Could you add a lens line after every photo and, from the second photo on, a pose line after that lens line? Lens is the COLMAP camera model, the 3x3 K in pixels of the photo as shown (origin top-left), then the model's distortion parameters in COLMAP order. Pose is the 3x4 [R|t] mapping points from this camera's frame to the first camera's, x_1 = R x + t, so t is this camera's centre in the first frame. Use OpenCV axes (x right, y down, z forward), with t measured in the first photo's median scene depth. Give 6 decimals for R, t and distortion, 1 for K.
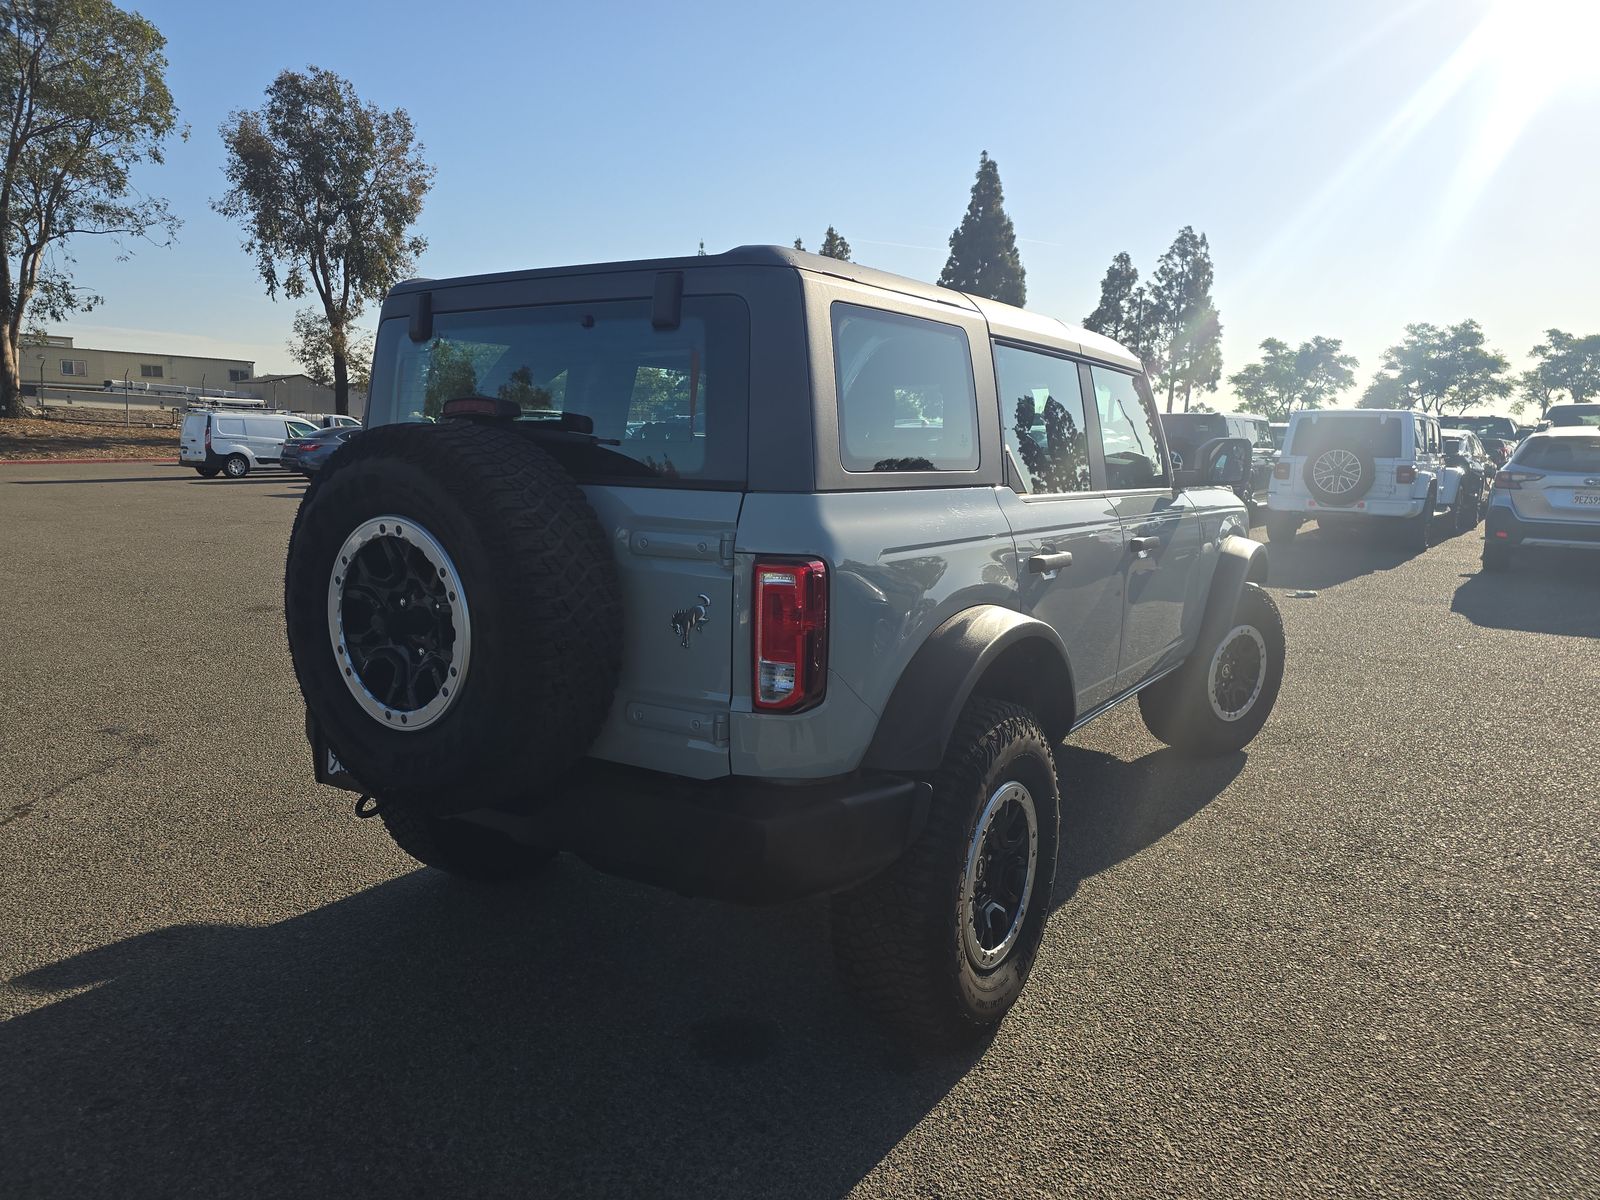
lens RADIAL K [[1124.5, 0, 796.8], [0, 1124.5, 580.6], [0, 0, 1]] dist [0.059361, -0.054802]
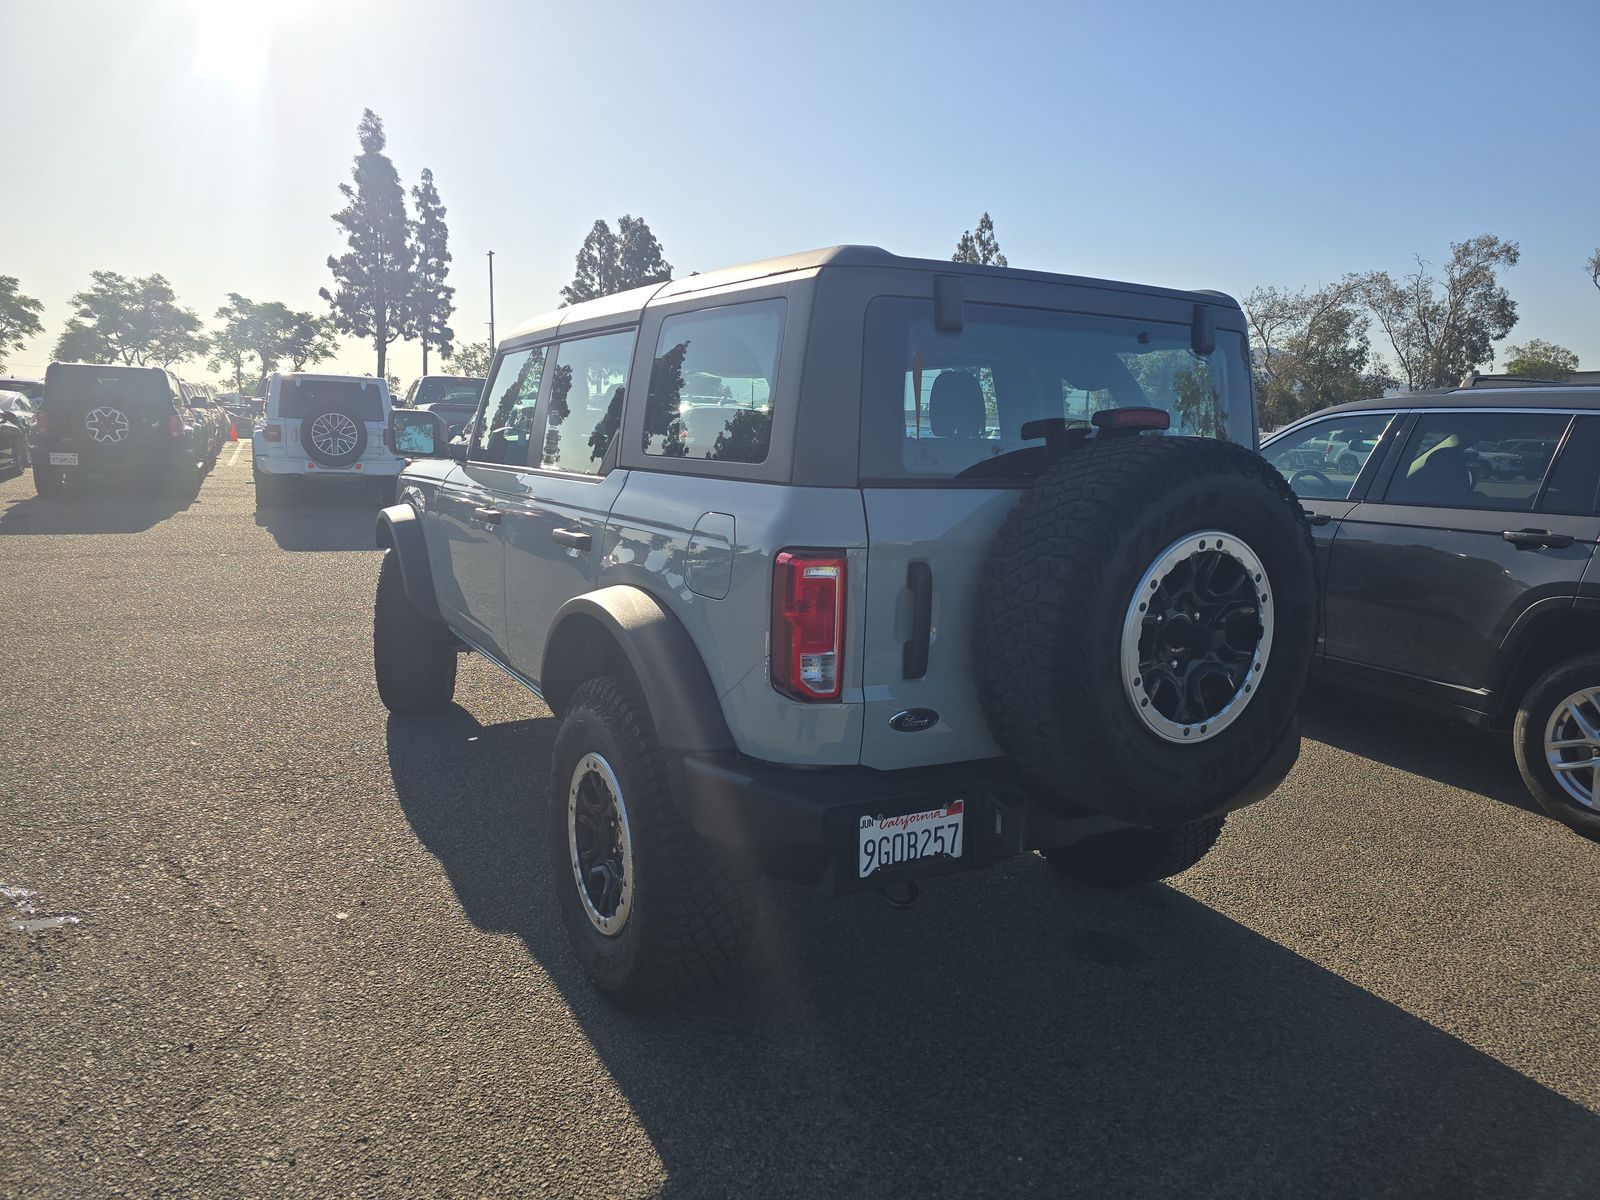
lens RADIAL K [[1124.5, 0, 796.8], [0, 1124.5, 580.6], [0, 0, 1]] dist [0.059361, -0.054802]
pose [[0.411875, -0.125558, 0.902549, -0.300096], [0.085685, 0.991410, 0.098818, -0.030428], [-0.907203, 0.036634, 0.419095, 0.193019]]
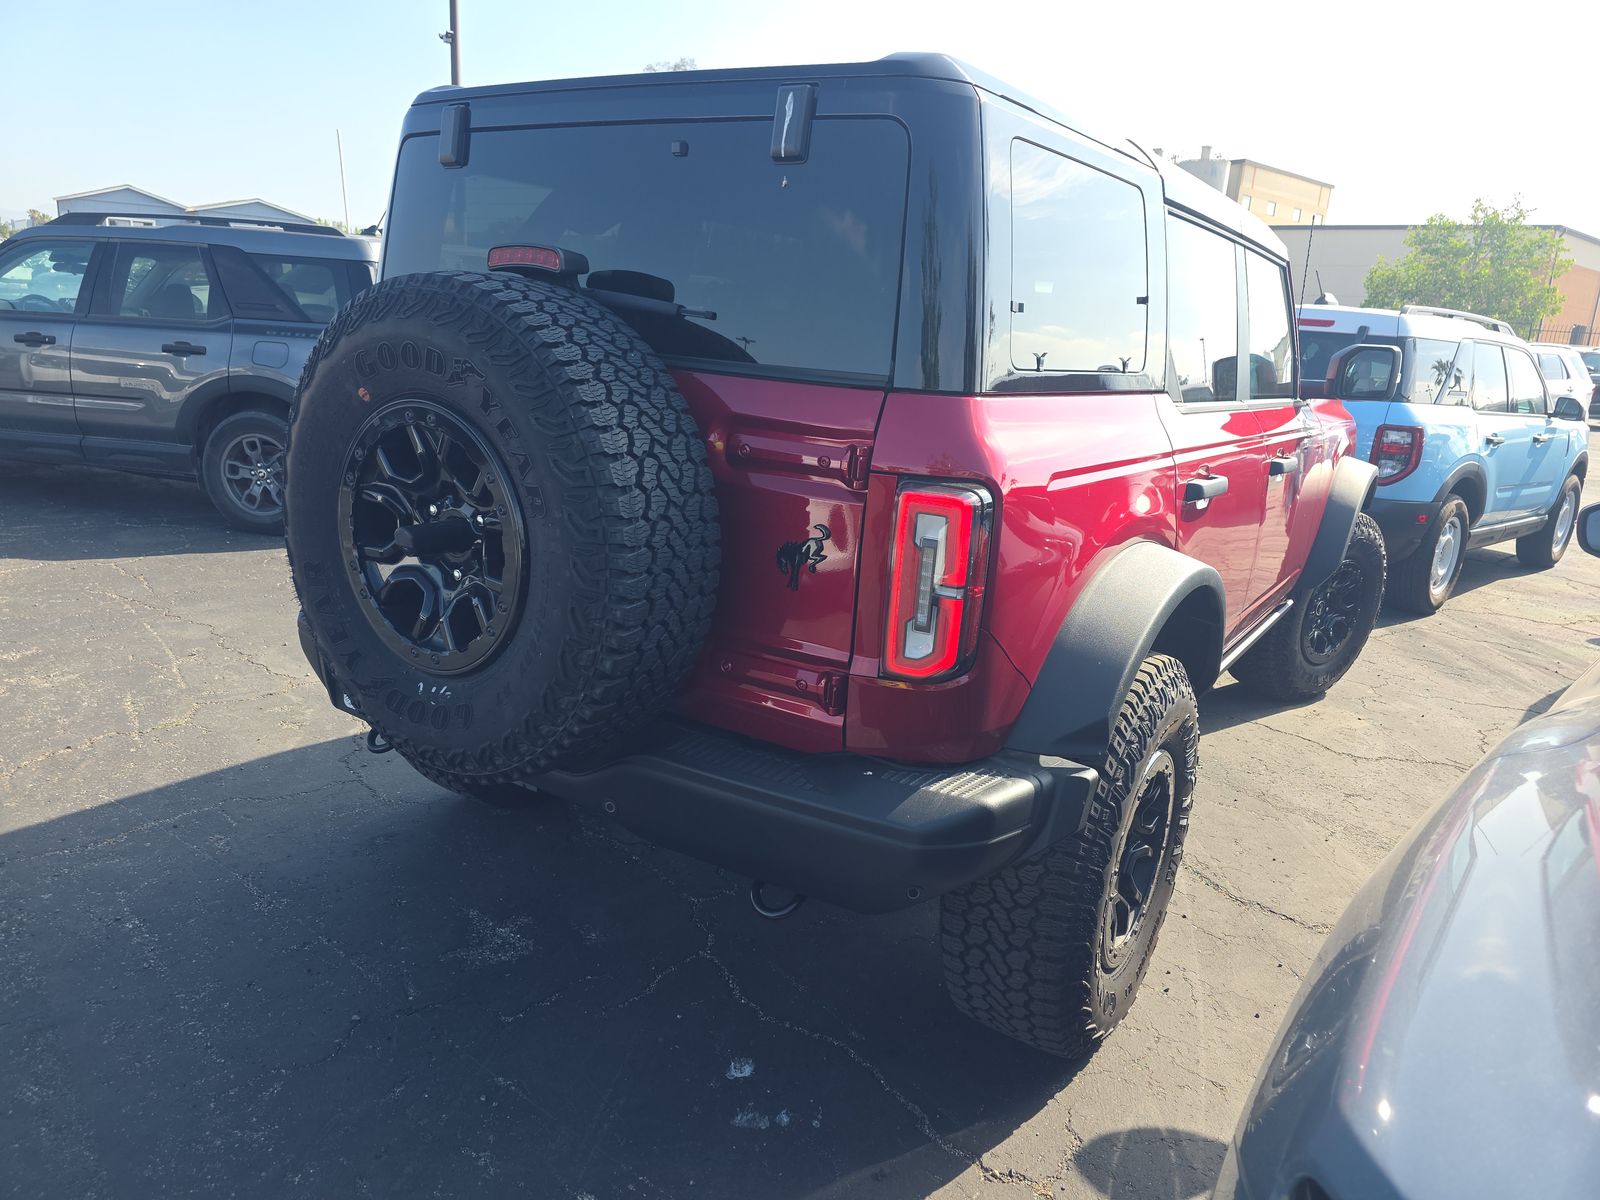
lens RADIAL K [[1130.3, 0, 794.6], [0, 1130.3, 602.7], [0, 0, 1]] dist [0.060121, -0.064006]
pose [[0.998676, 0.049366, 0.014432, -0.023038], [-0.050762, 0.991224, 0.122062, -0.005565], [-0.008280, -0.122633, 0.992418, 0.045014]]
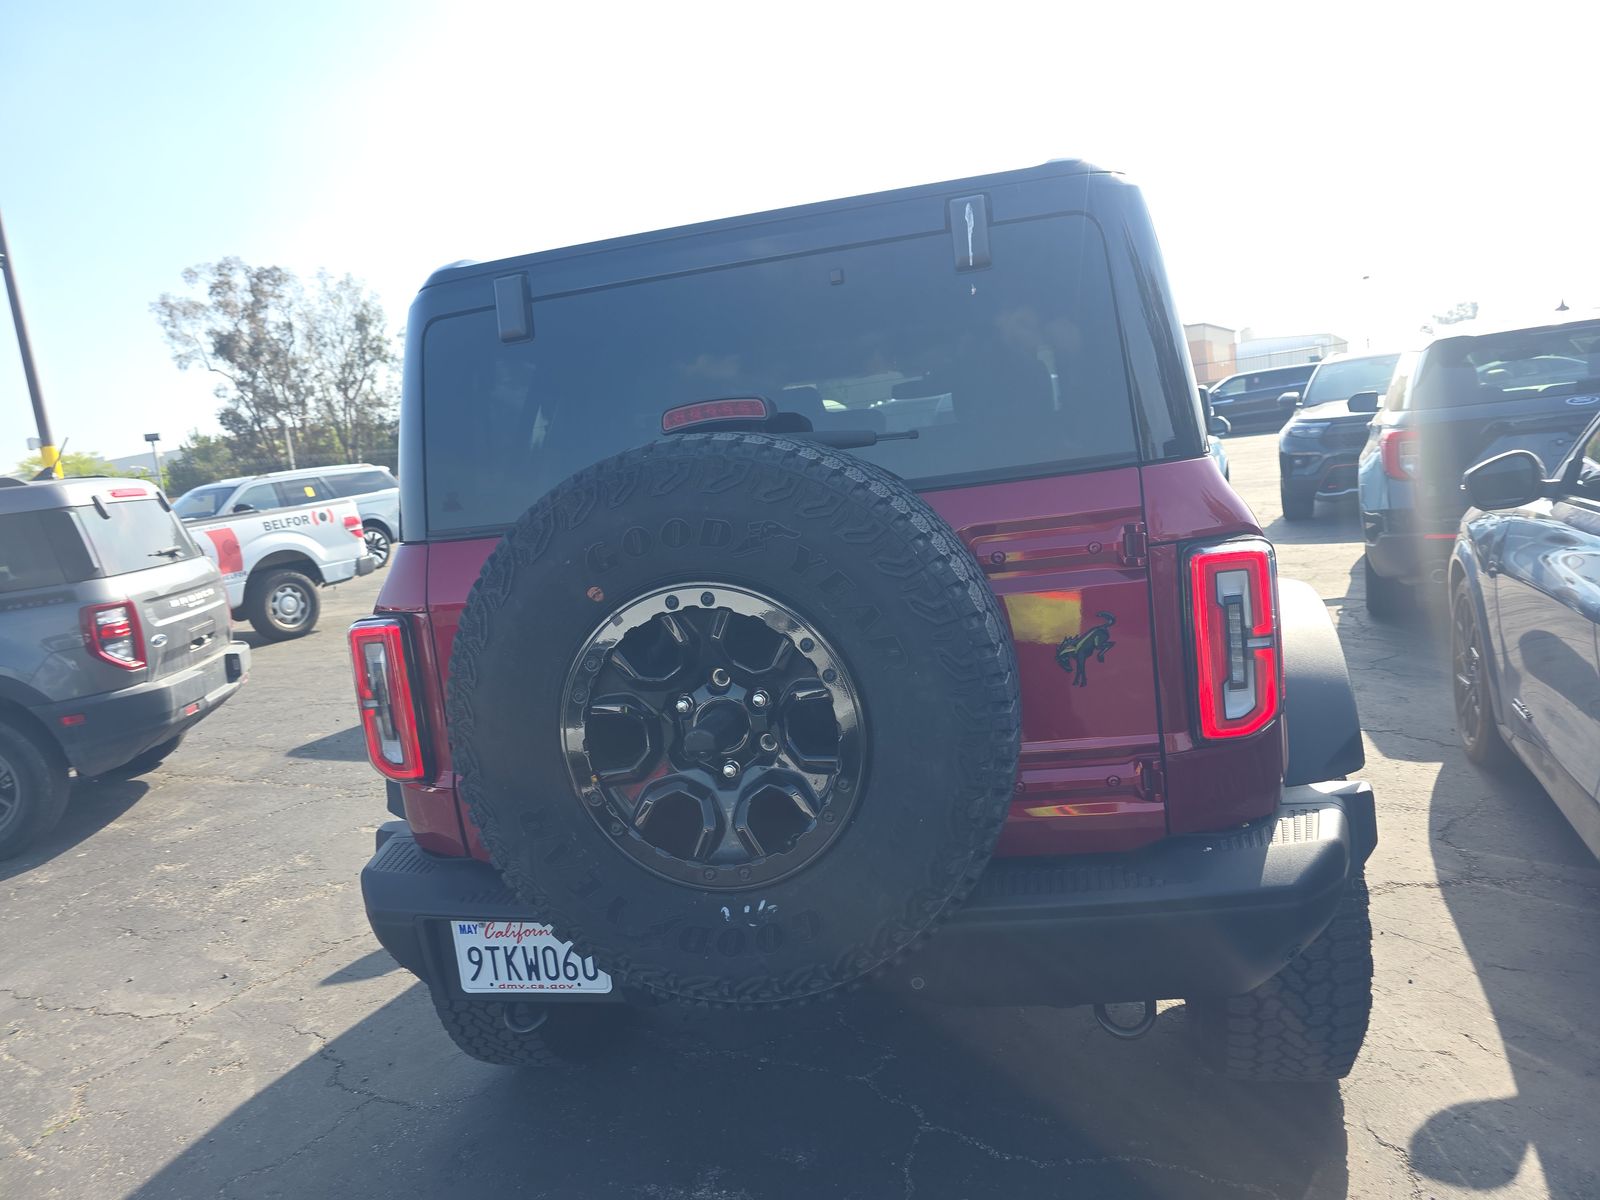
lens RADIAL K [[1130.3, 0, 794.6], [0, 1130.3, 602.7], [0, 0, 1]] dist [0.060121, -0.064006]
pose [[0.918846, -0.180165, 0.351086, -0.113667], [0.182610, 0.982830, 0.026434, -0.010542], [-0.349821, 0.039823, 0.935970, 0.073812]]
